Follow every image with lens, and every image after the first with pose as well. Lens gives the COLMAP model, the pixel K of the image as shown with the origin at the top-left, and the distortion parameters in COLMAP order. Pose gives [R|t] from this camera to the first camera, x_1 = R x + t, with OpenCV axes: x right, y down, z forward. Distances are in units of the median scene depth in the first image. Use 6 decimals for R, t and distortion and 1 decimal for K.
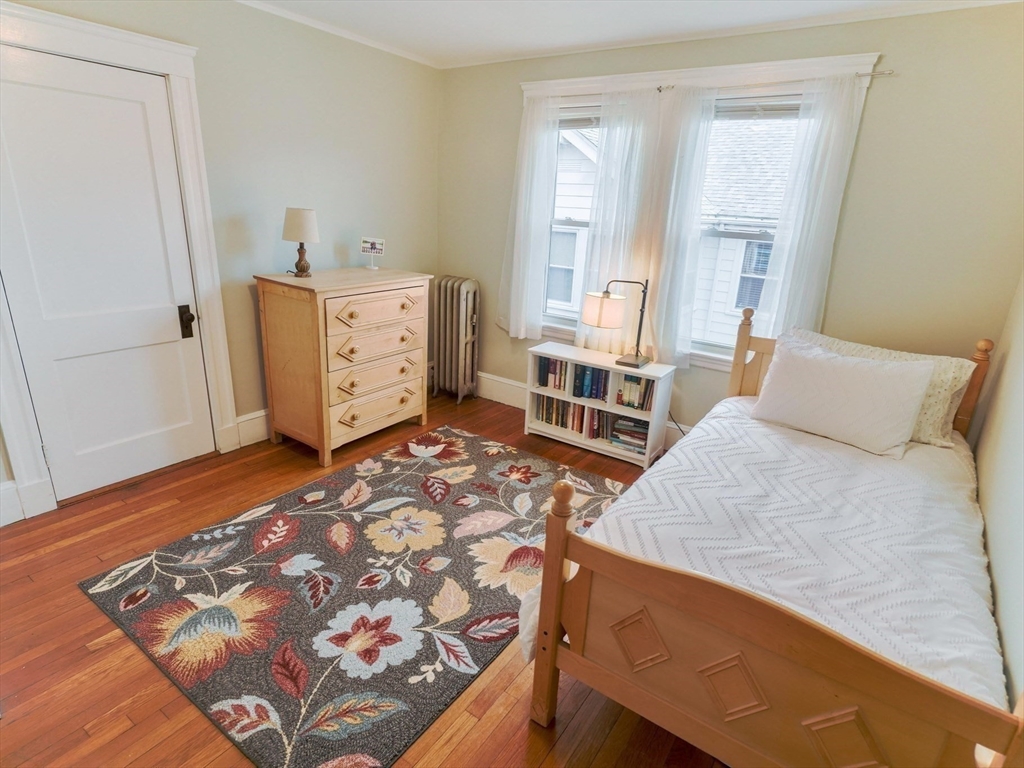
lens RADIAL K [[527.8, 0, 516.3], [0, 527.8, 380.9], [0, 0, 1]] dist [0.014263, -0.000492]
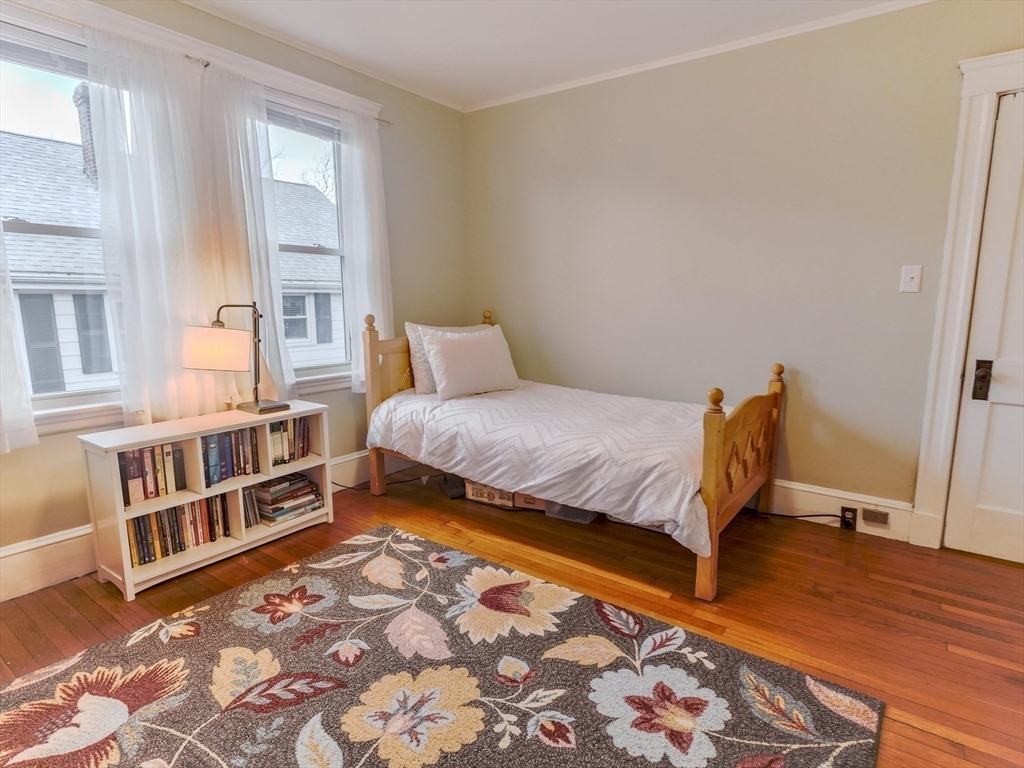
lens RADIAL K [[565.1, 0, 517.1], [0, 565.1, 389.2], [0, 0, 1]] dist [0.002212, 0.001167]
pose [[0.029079, -0.204763, 0.978380, -0.712621], [0.312503, 0.931592, 0.185683, -0.124386], [-0.949472, 0.300347, 0.091079, 0.711562]]
